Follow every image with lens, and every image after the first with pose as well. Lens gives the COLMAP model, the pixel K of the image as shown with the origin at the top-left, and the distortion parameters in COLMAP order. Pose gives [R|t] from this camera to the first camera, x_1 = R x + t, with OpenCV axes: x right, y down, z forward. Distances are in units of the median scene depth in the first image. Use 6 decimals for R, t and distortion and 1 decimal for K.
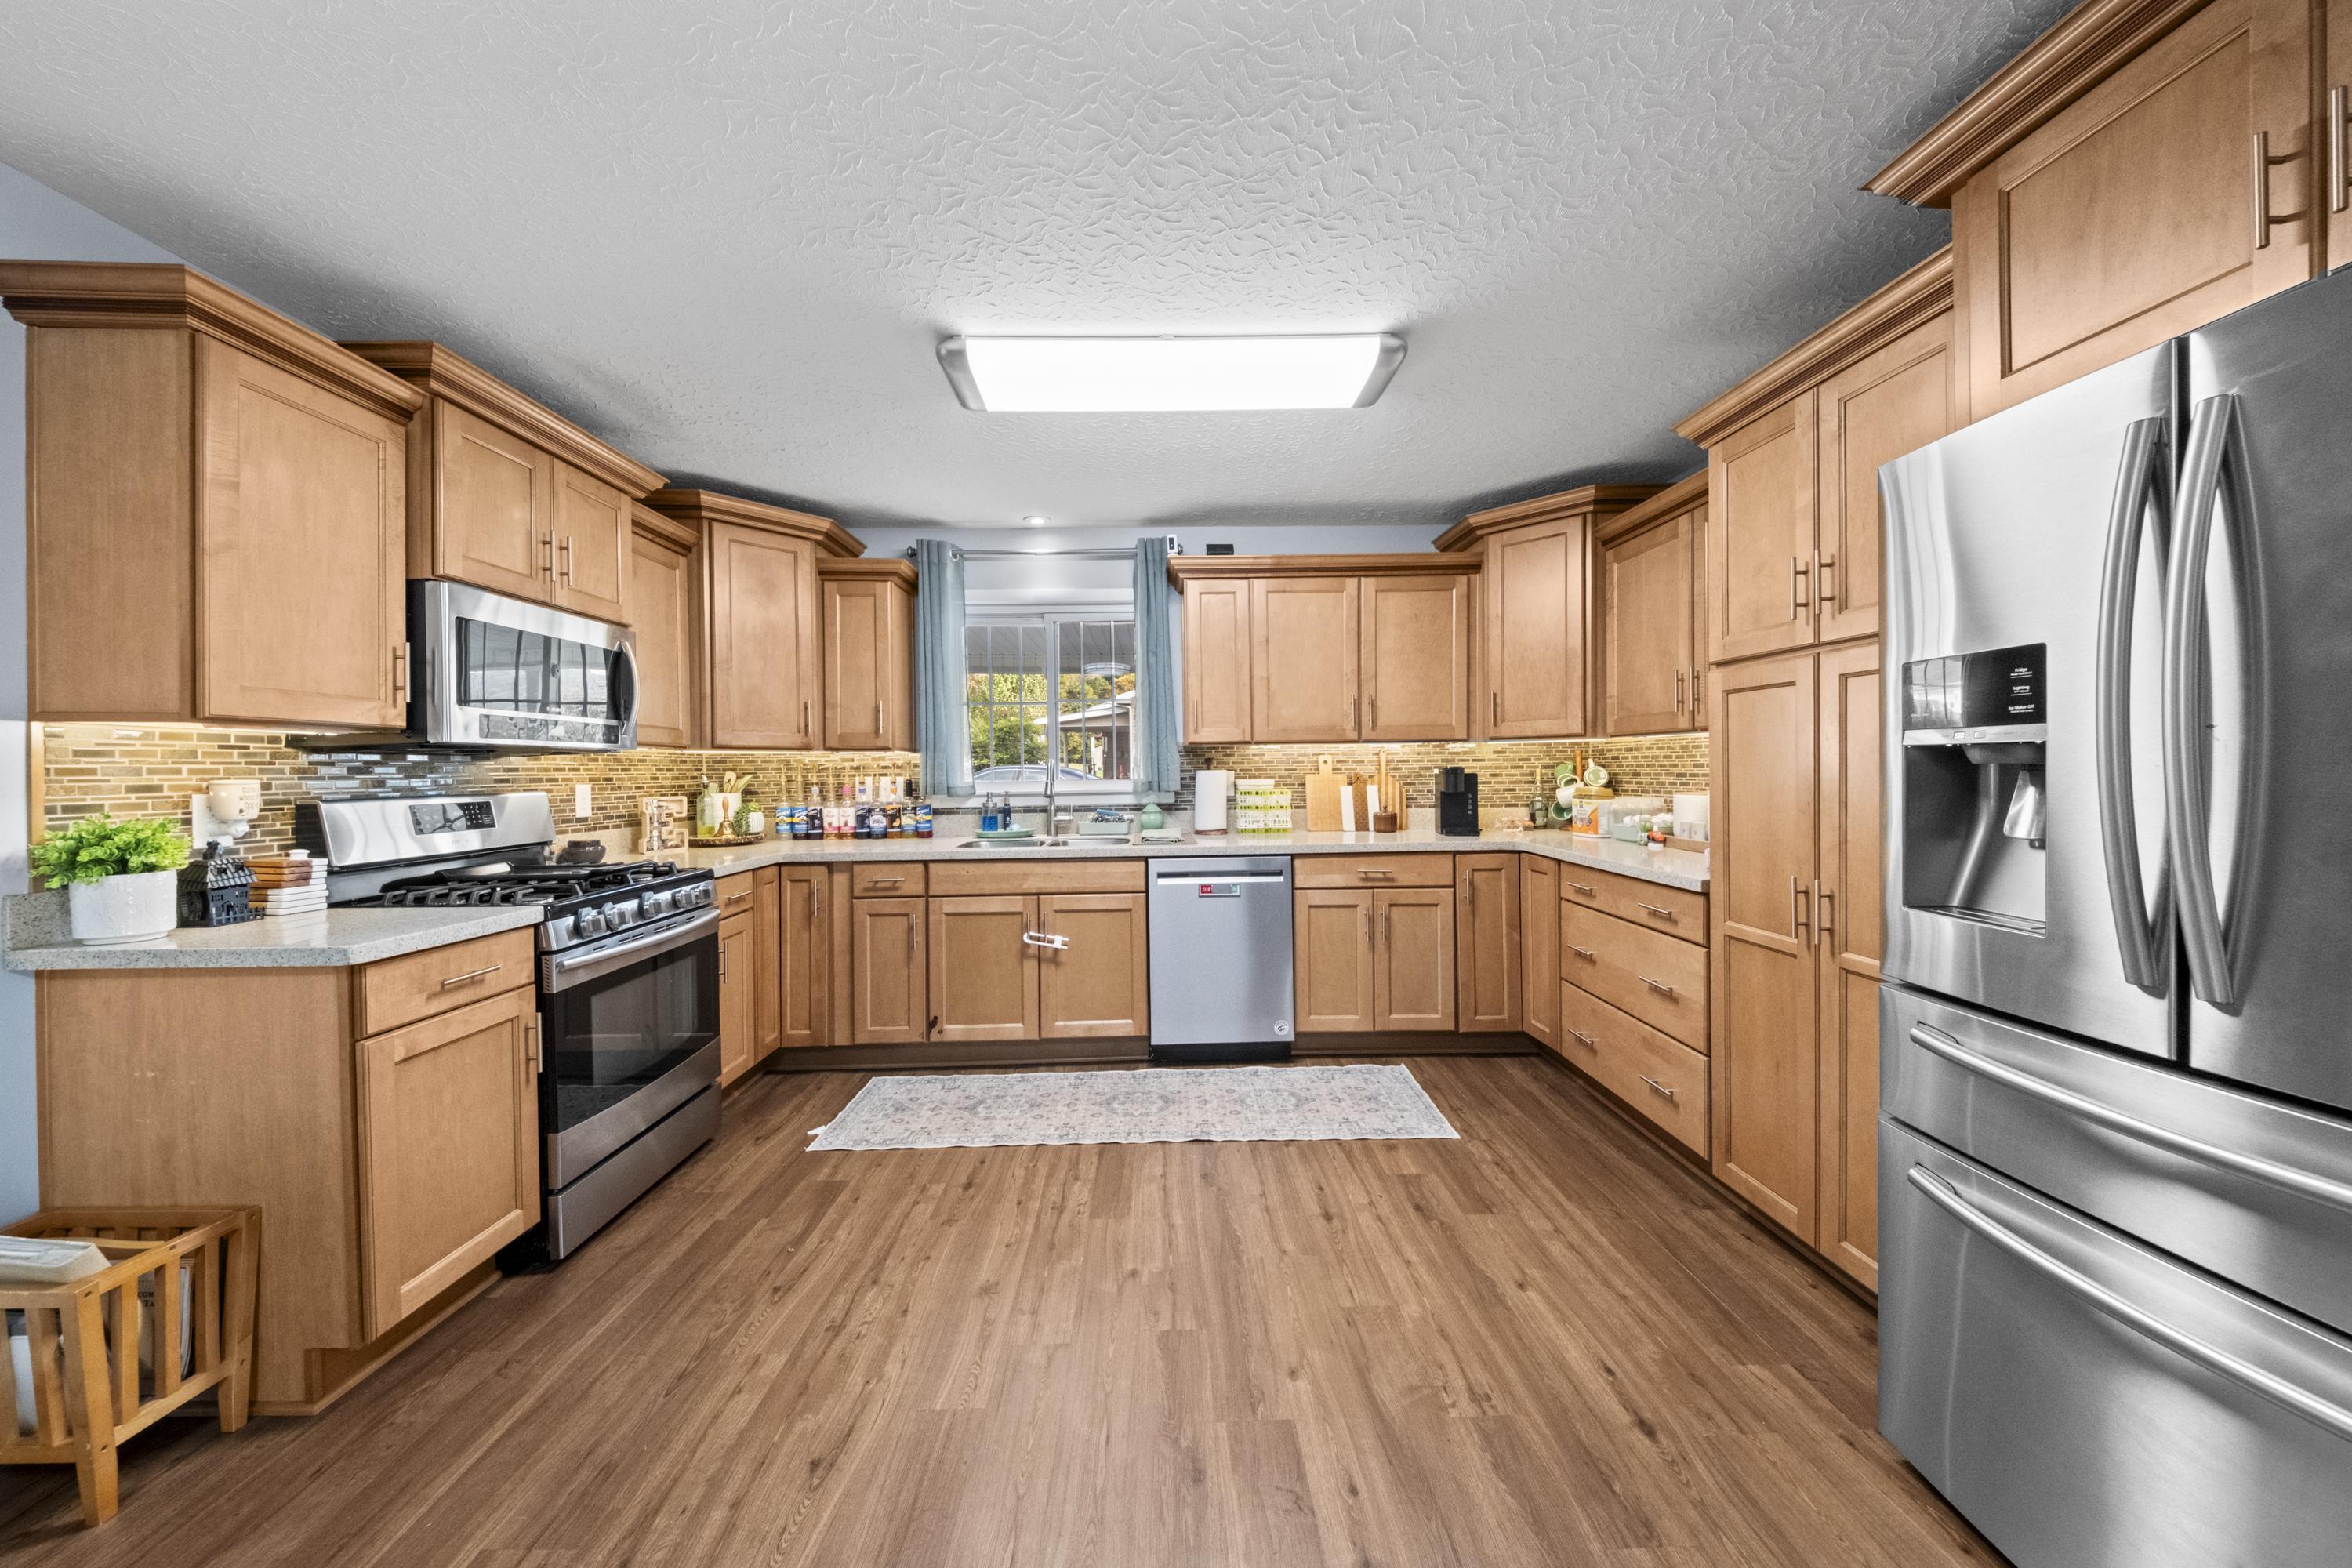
lens RADIAL K [[812.4, 0, 1173.6], [0, 812.4, 775.7], [0, 0, 1]] dist [0.011790, -0.004794]
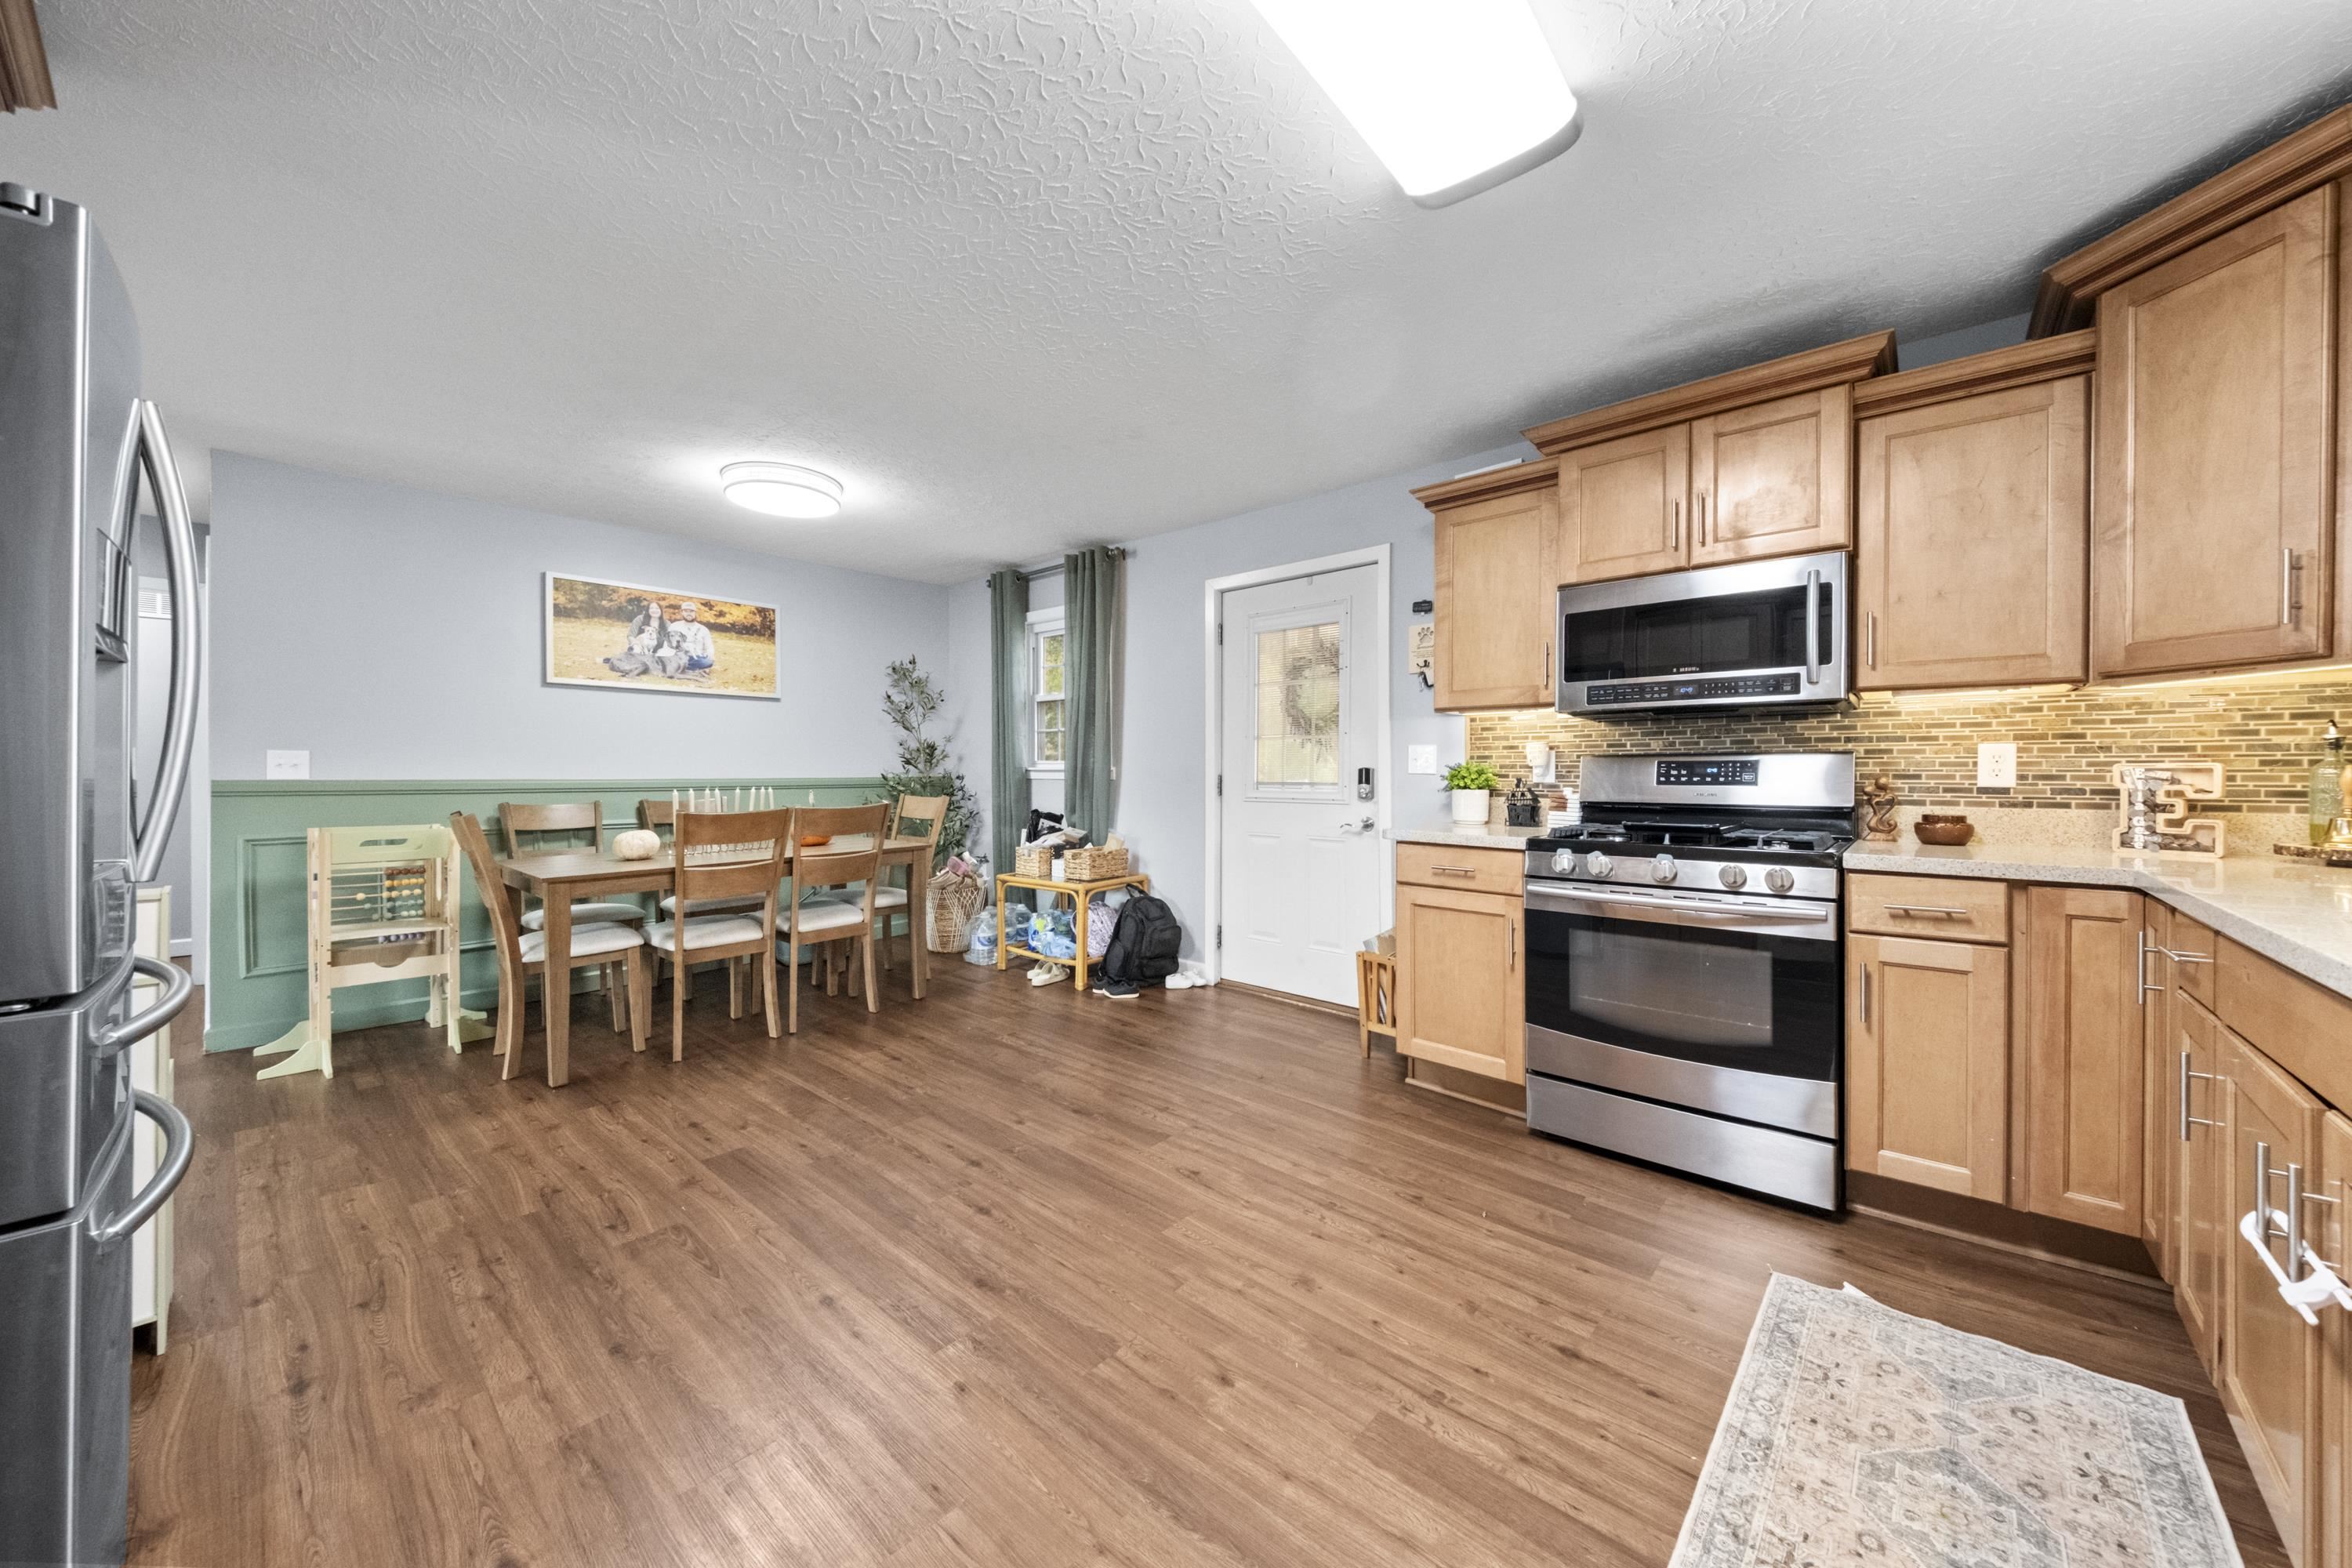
lens RADIAL K [[812.4, 0, 1176.1], [0, 812.4, 781.8], [0, 0, 1]] dist [0.011790, -0.004794]
pose [[-0.676331, 0.015209, -0.736441, 0.363917], [-0.002823, 0.999726, 0.023239, 0.031710], [0.736593, 0.017796, -0.676102, 1.020627]]
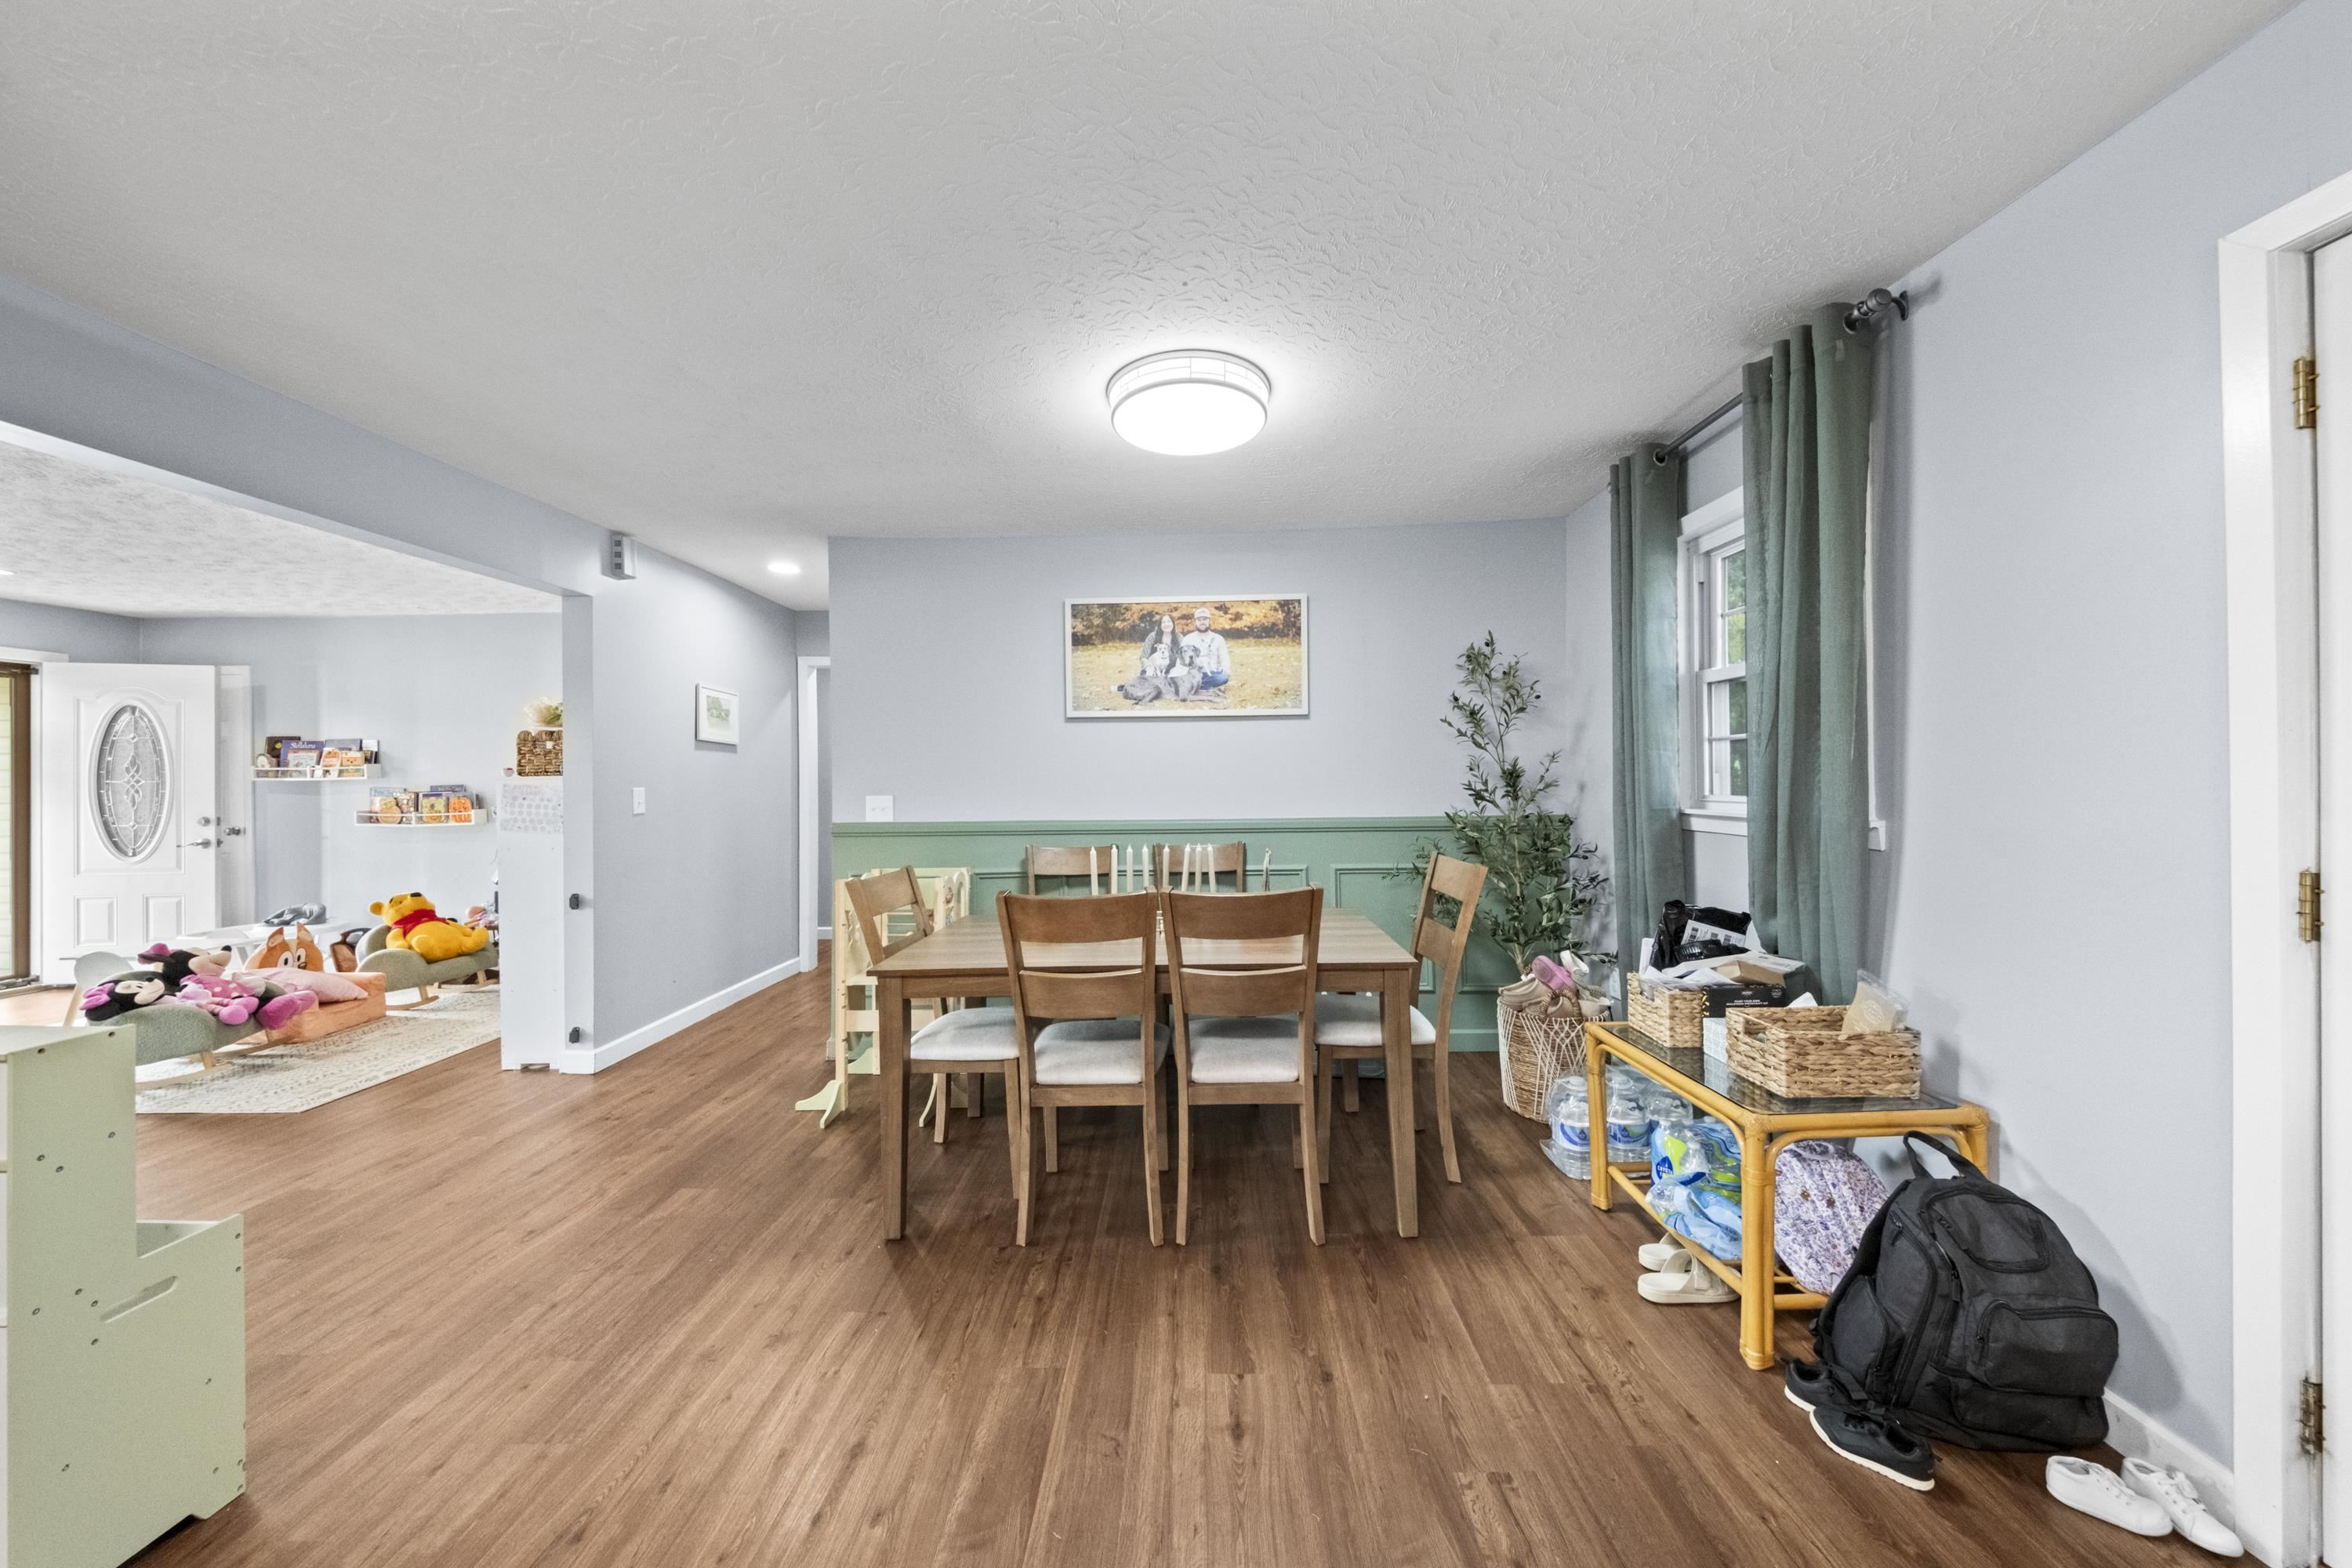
lens RADIAL K [[812.4, 0, 1180.3], [0, 812.4, 780.2], [0, 0, 1]] dist [0.011790, -0.004794]
pose [[-0.998969, 0.018870, 0.041280, -0.183345], [0.019298, 0.999764, 0.009992, -0.011817], [-0.041082, 0.010778, -0.999098, 0.548368]]
